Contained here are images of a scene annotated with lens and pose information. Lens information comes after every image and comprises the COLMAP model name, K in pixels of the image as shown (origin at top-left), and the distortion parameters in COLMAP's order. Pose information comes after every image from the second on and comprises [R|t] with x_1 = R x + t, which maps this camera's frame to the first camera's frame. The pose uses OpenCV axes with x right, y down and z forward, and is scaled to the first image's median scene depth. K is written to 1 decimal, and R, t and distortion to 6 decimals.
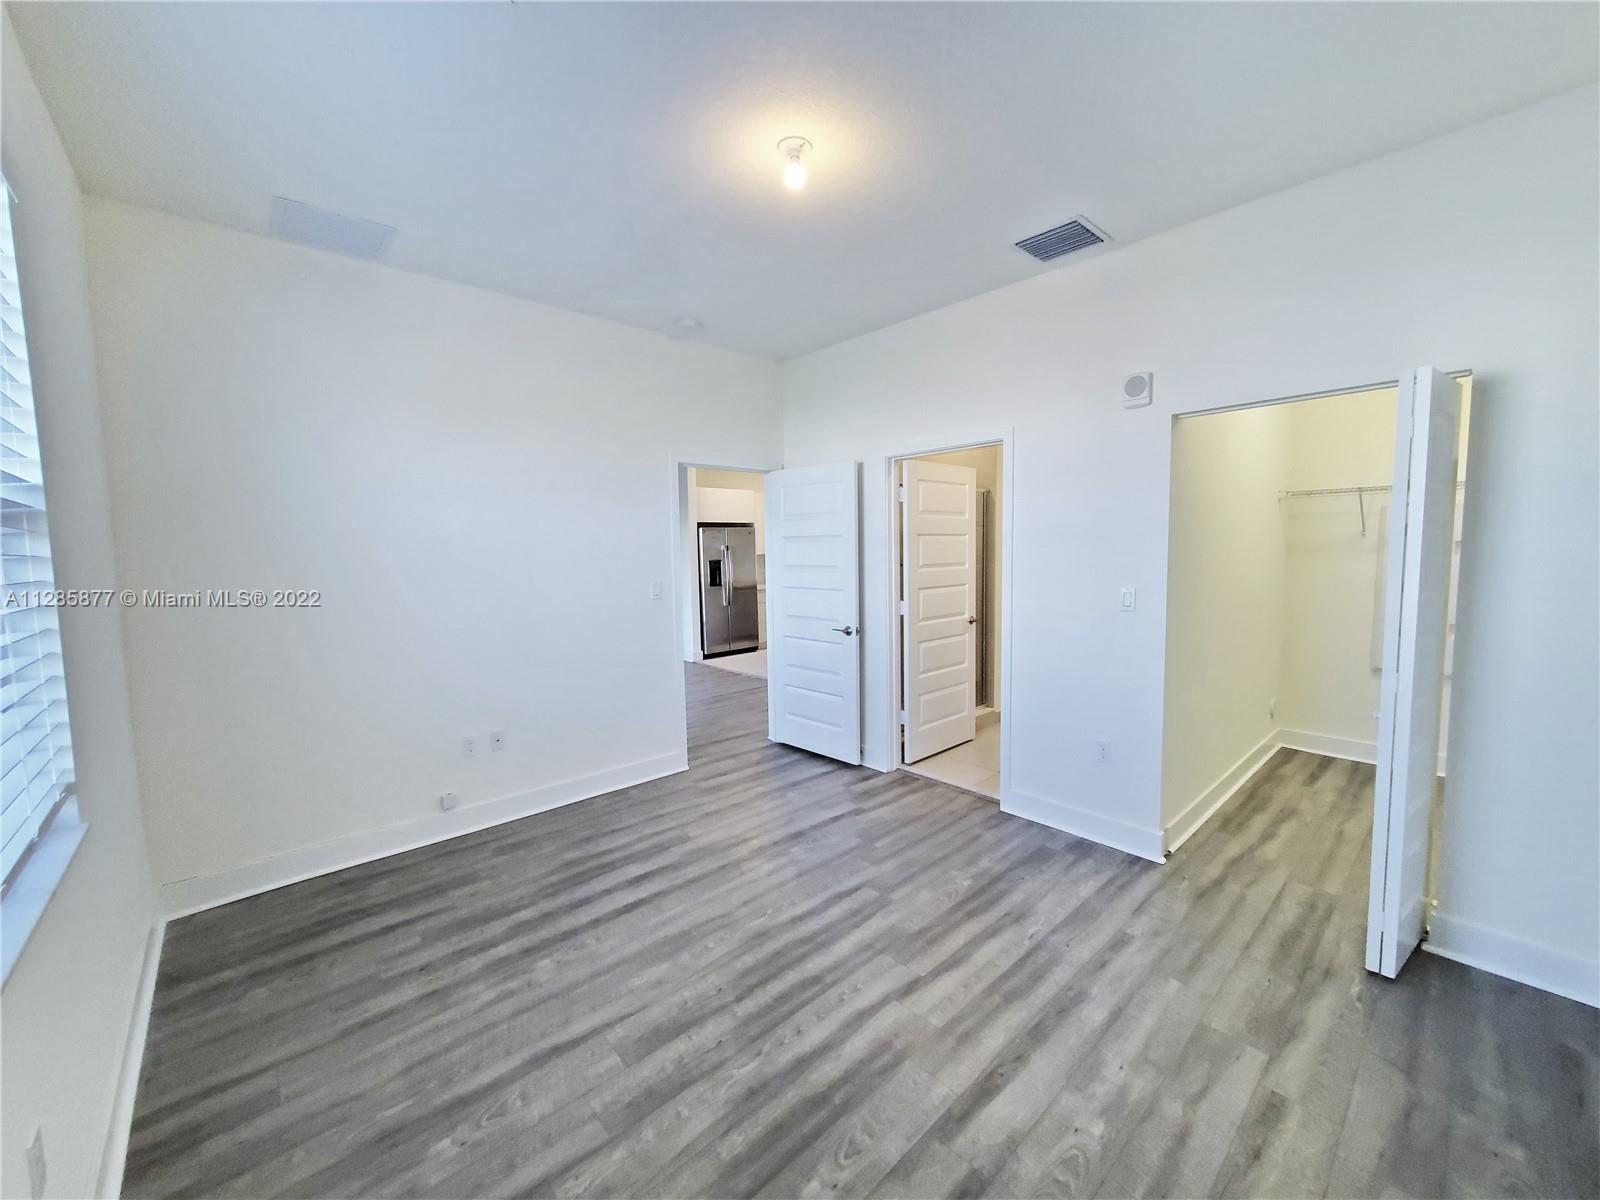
lens RADIAL K [[631.9, 0, 803.5], [0, 631.9, 598.5], [0, 0, 1]] dist [0.002888, -0.000632]
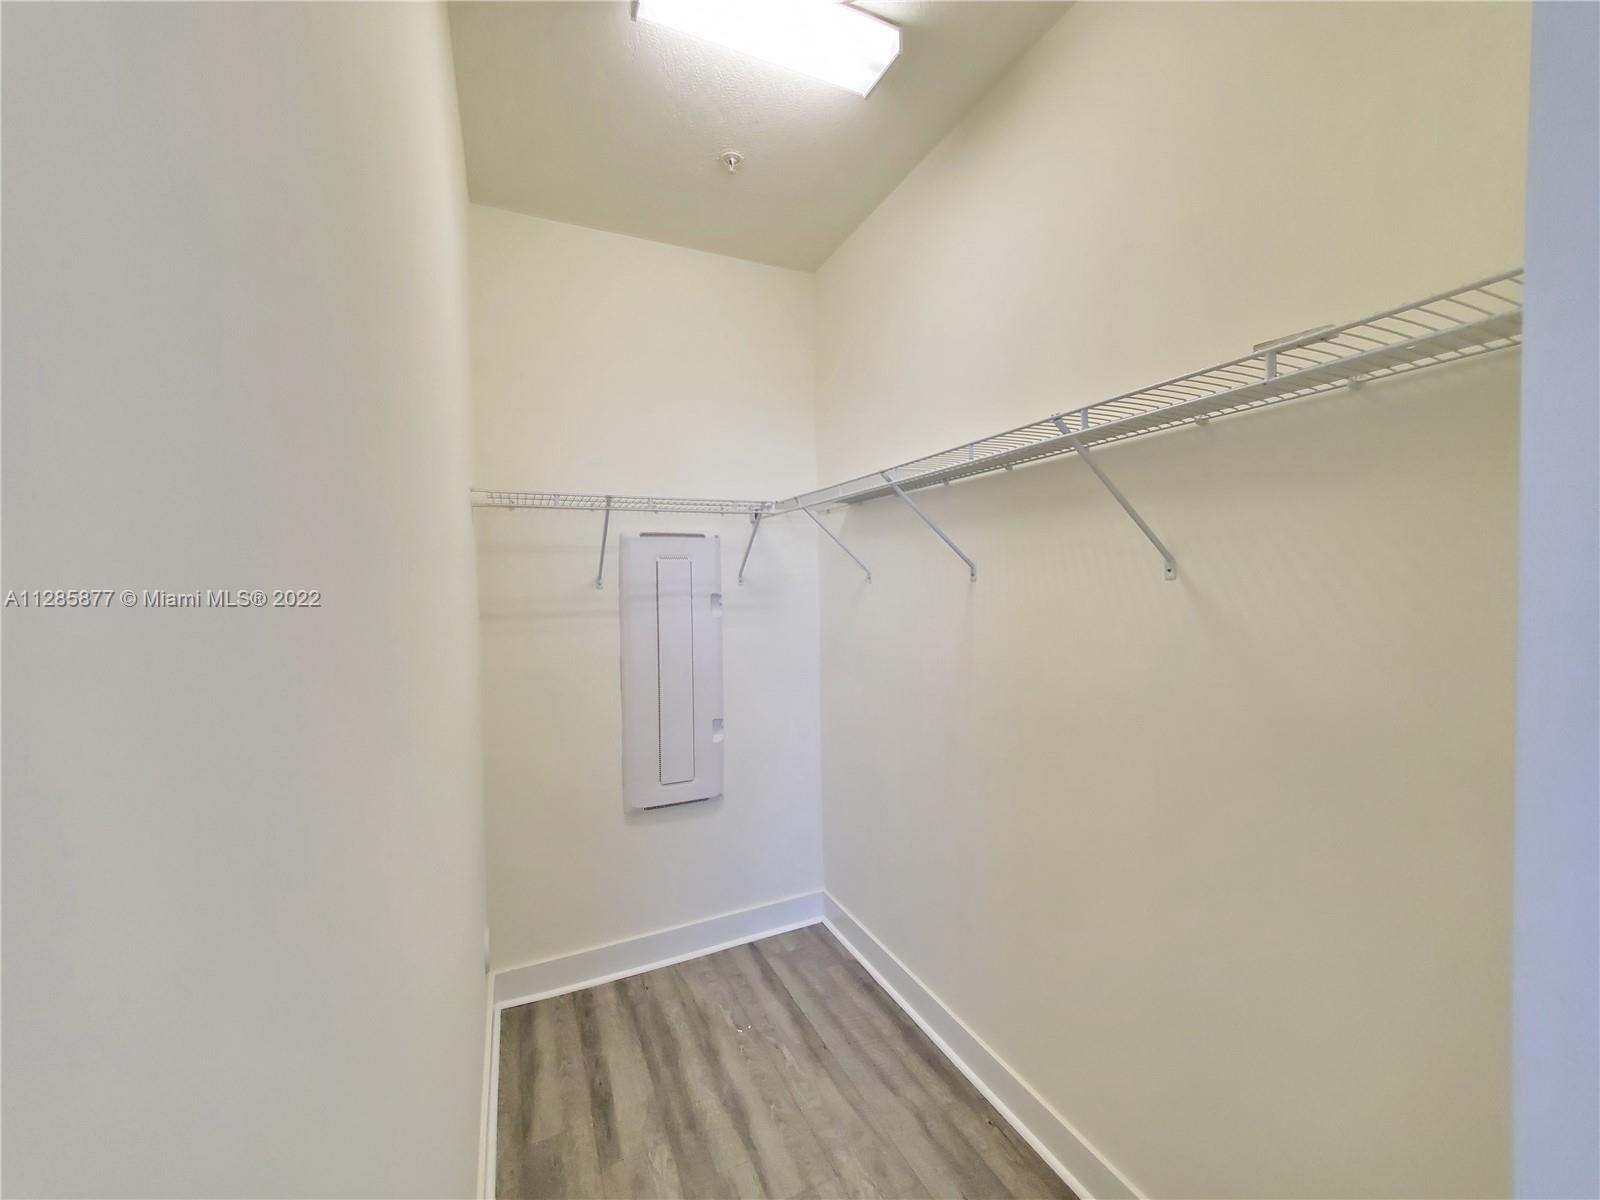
lens RADIAL K [[631.9, 0, 799.2], [0, 631.9, 592.3], [0, 0, 1]] dist [0.002888, -0.000632]
pose [[0.313194, -0.005827, 0.949671, 0.349380], [0.080849, 0.996515, -0.020549, -0.060029], [-0.946241, 0.083216, 0.312574, 0.581474]]
